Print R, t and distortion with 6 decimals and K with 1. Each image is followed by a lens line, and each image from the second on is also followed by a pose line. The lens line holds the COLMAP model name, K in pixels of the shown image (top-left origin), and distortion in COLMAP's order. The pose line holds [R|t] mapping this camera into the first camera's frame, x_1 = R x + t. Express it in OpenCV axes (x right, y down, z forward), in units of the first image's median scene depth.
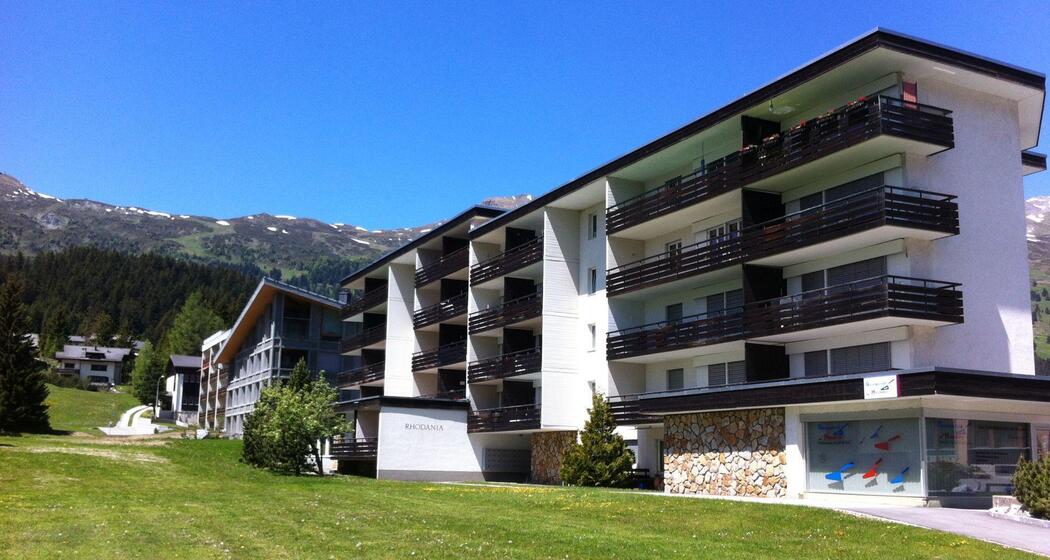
lens RADIAL K [[1020.4, 0, 523.0], [0, 1020.4, 287.4], [0, 0, 1]] dist [0.022912, 0.000000]
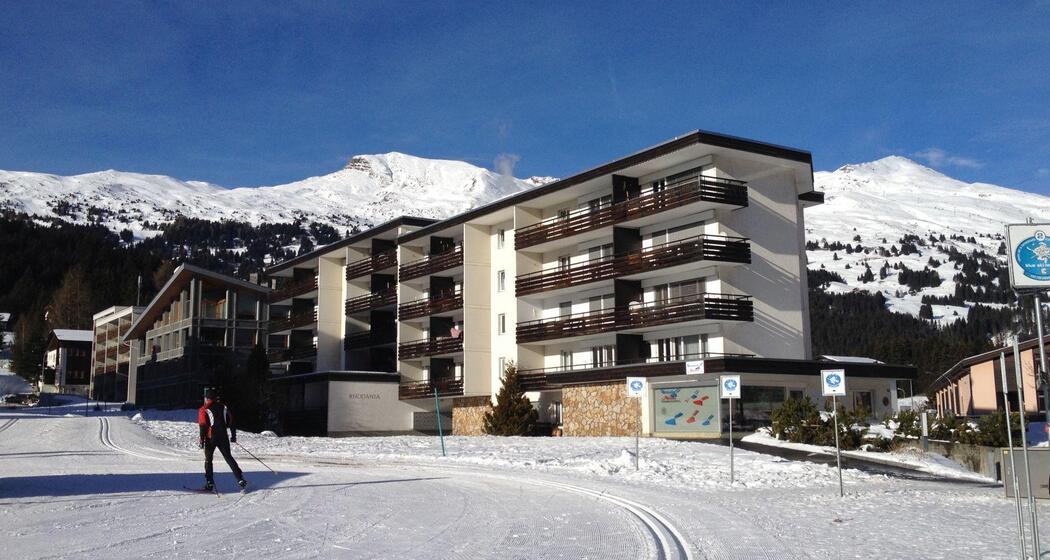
lens RADIAL K [[1031.4, 0, 525.8], [0, 1031.4, 273.2], [0, 0, 1]] dist [0.116654, 0.000000]
pose [[0.992051, -0.014793, 0.124964, -0.077714], [0.011367, 0.999541, 0.028086, -0.061973], [-0.125322, -0.026443, 0.991764, -0.369414]]
